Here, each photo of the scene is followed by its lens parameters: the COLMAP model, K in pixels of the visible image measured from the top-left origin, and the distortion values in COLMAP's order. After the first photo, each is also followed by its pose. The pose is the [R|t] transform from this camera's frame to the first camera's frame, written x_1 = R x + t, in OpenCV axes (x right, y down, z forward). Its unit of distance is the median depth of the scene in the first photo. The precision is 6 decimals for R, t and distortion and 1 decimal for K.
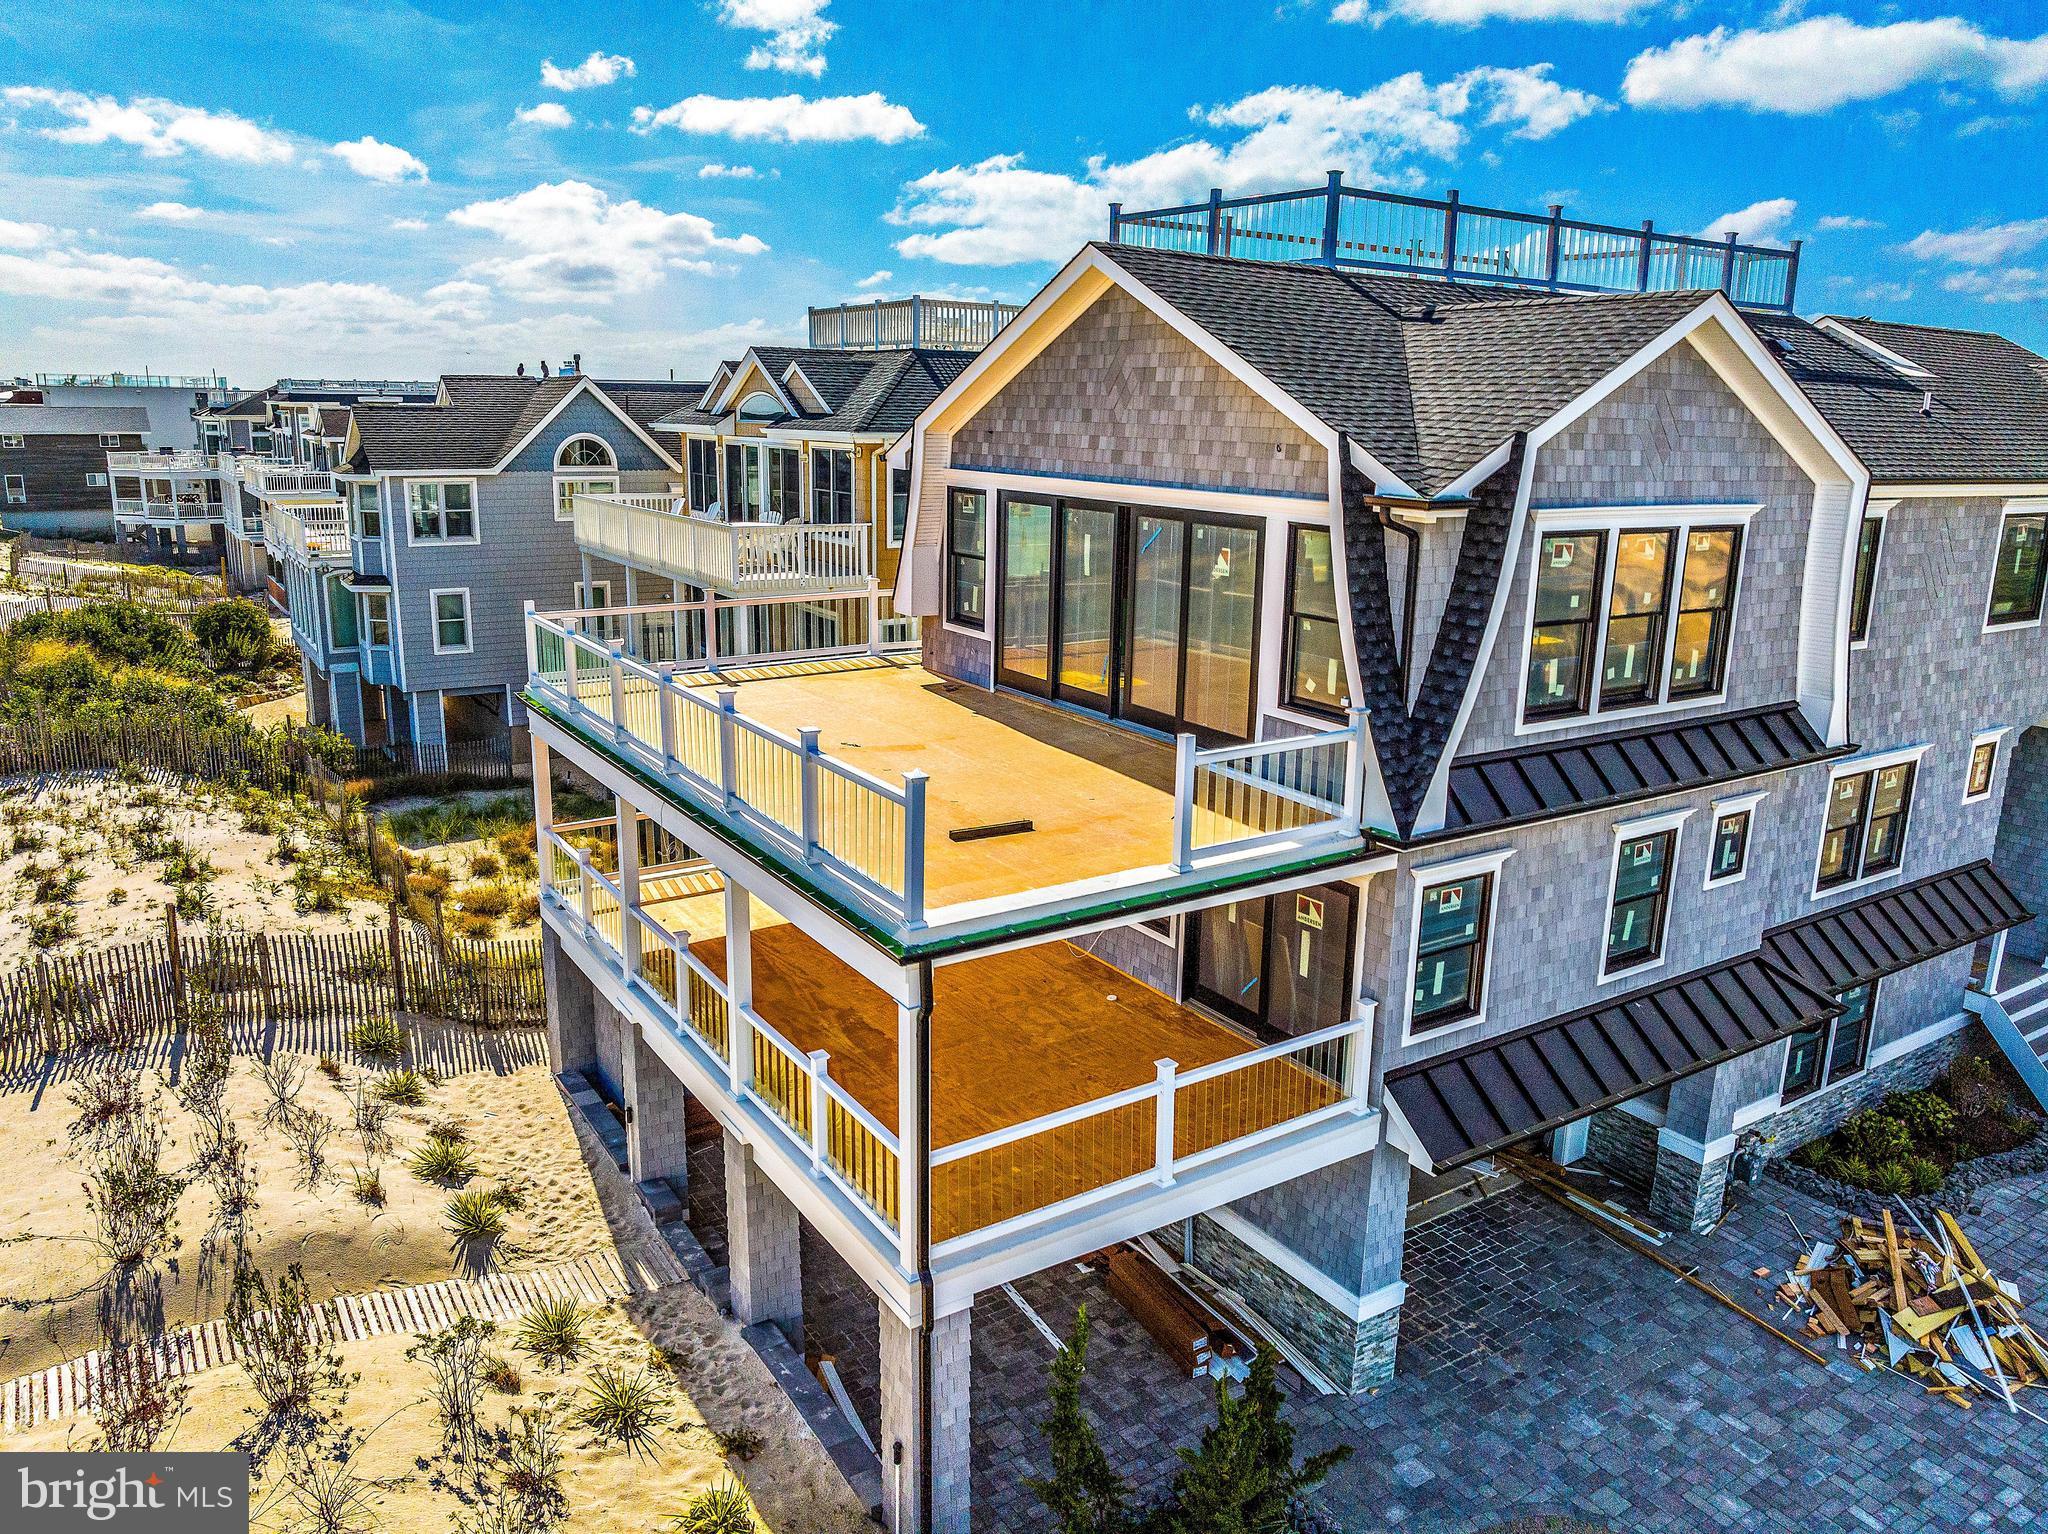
lens RADIAL K [[1446.1, 0, 1028.1], [0, 1446.1, 767.3], [0, 0, 1]] dist [-0.039595, 0.005600]
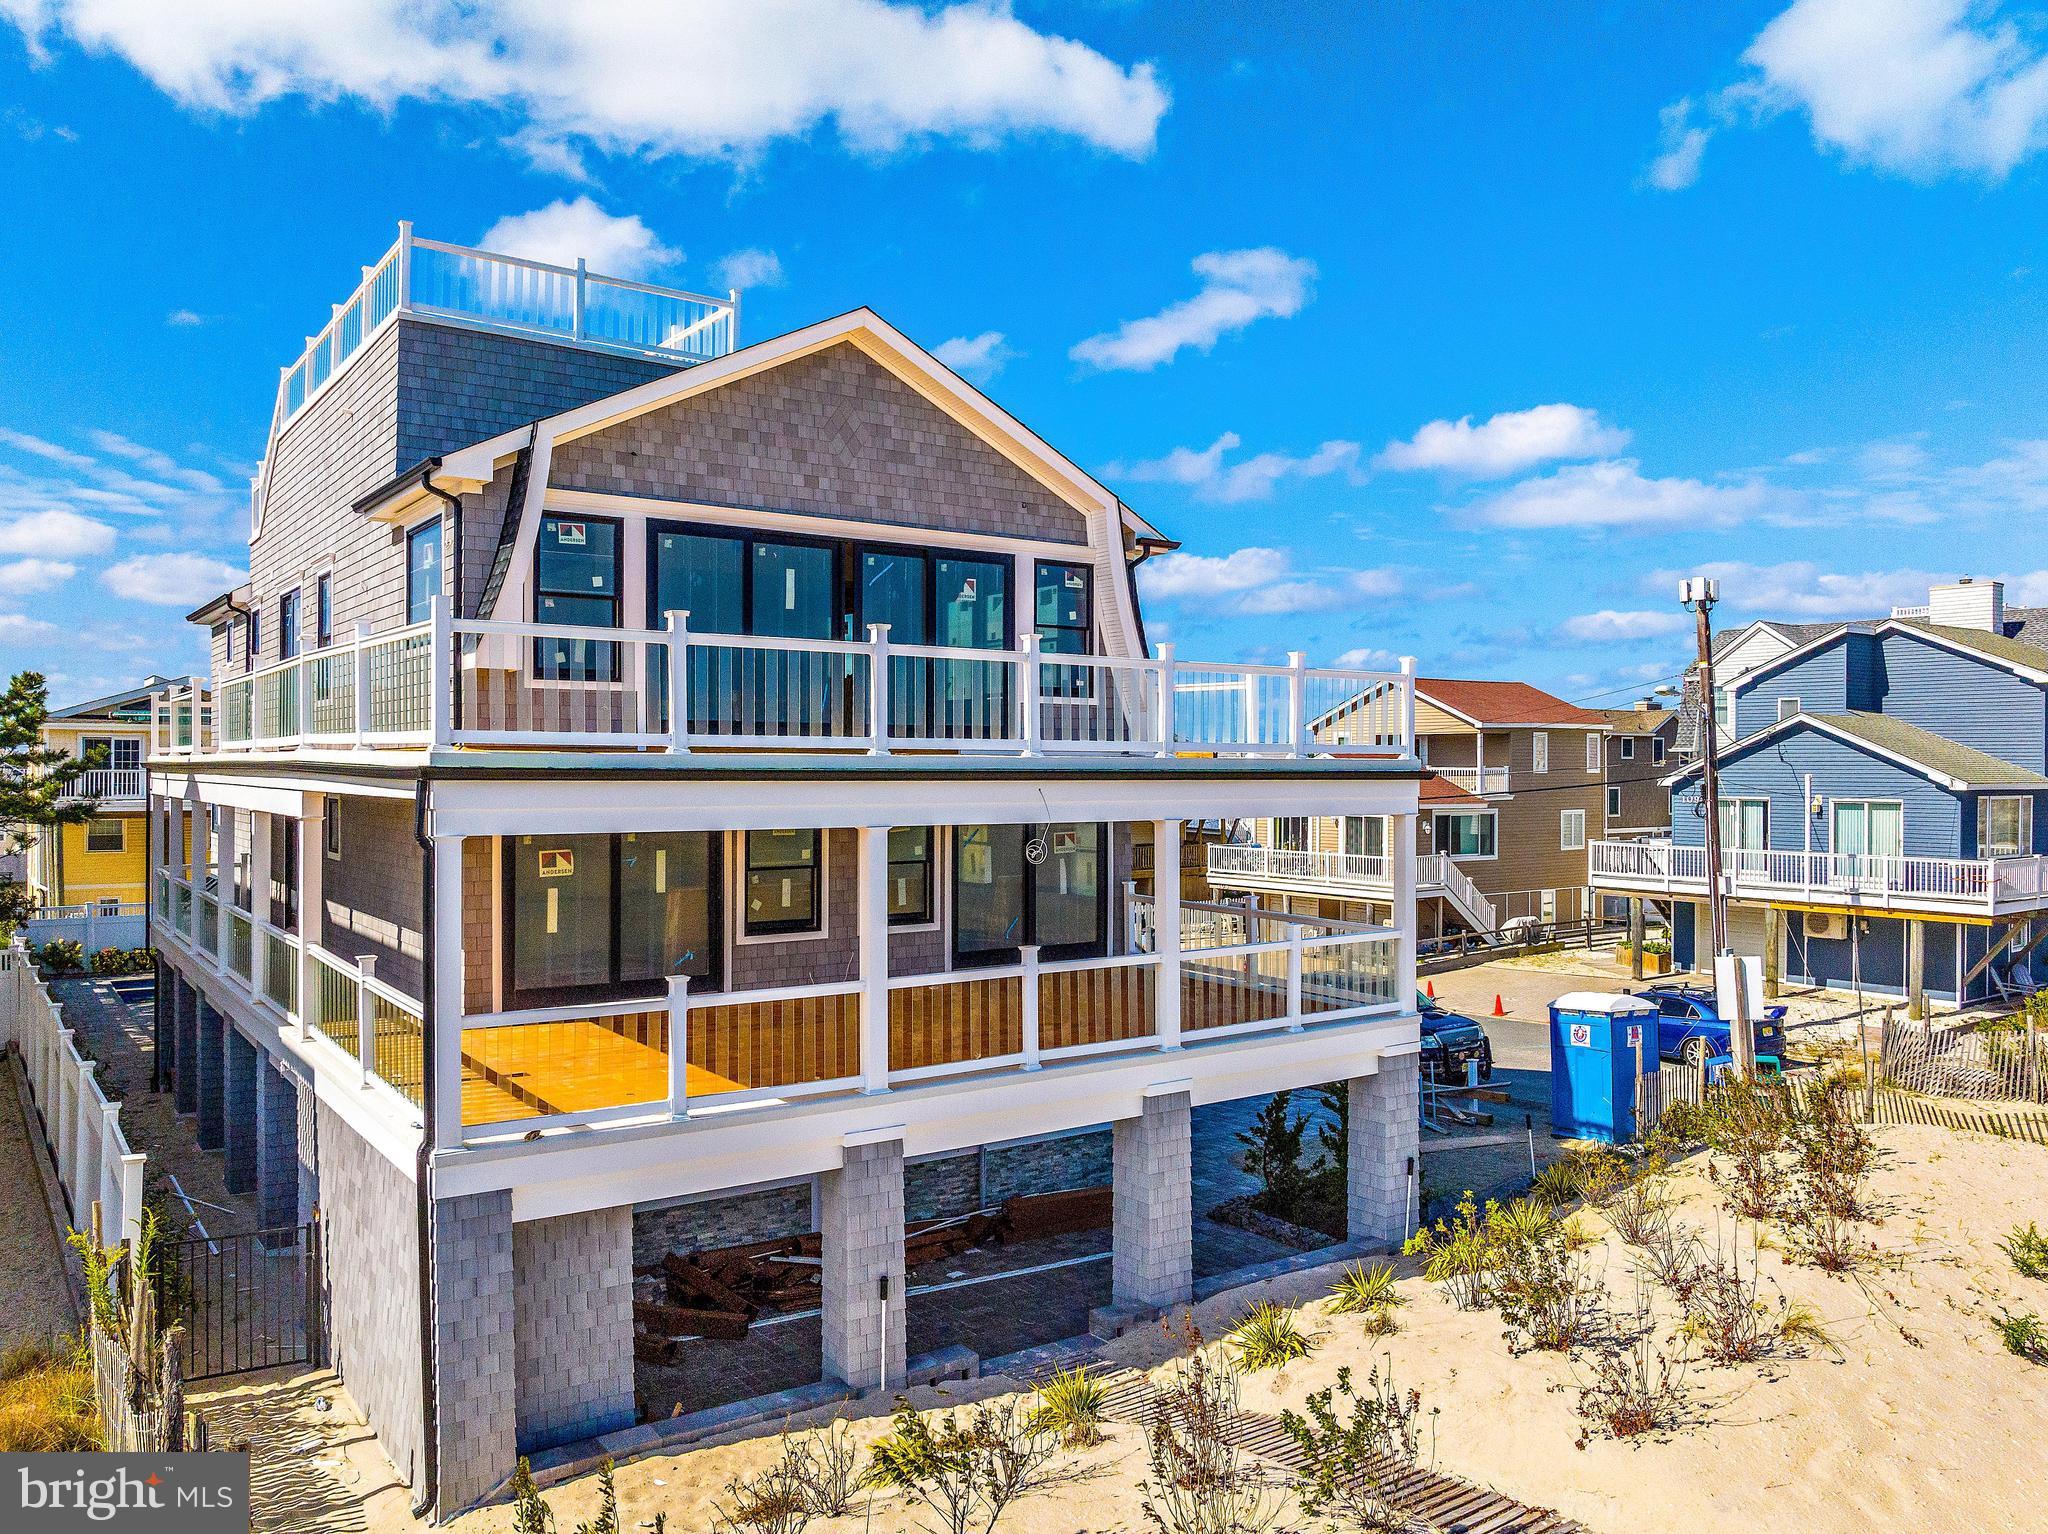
lens RADIAL K [[1520.3, 0, 1033.4], [0, 1520.3, 762.7], [0, 0, 1]] dist [-0.037017, -0.000931]
pose [[-0.046558, -0.015724, 0.998792, -1.155492], [0.235391, 0.971546, 0.026268, -0.017100], [-0.970785, 0.236329, -0.041532, 1.005681]]
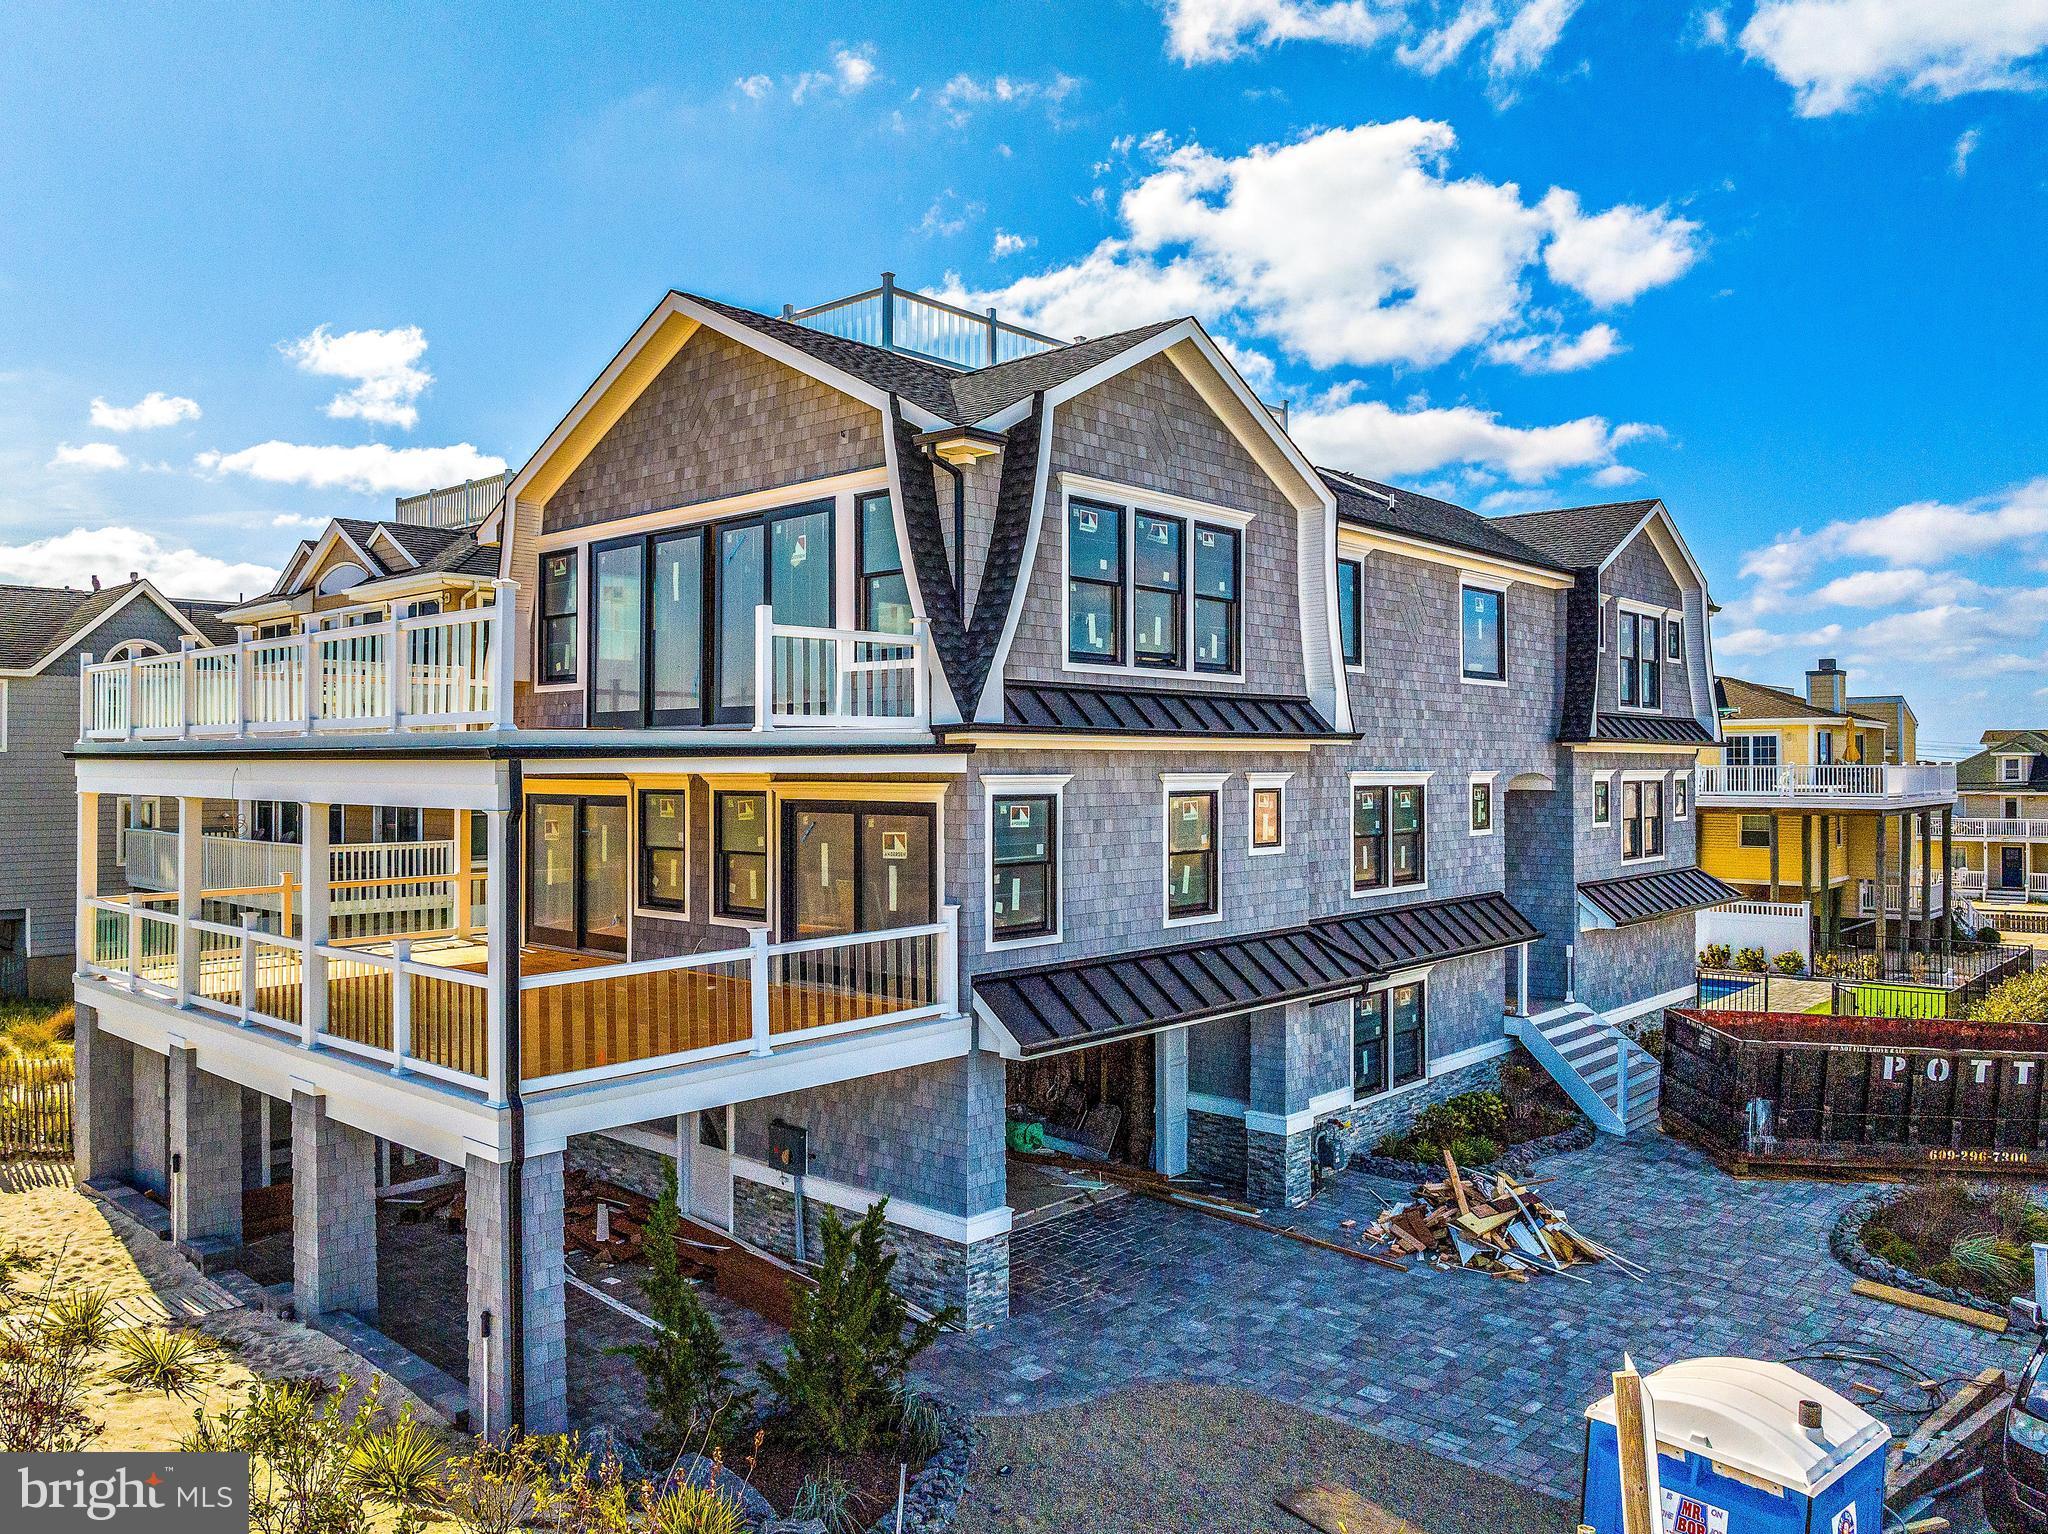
lens RADIAL K [[1502.8, 0, 1033.6], [0, 1502.8, 741.6], [0, 0, 1]] dist [-0.037694, -0.004558]
pose [[0.965361, -0.015340, 0.260467, 0.006190], [0.080759, 0.966815, -0.242376, 0.284667], [-0.248105, 0.255015, 0.934565, -0.076737]]
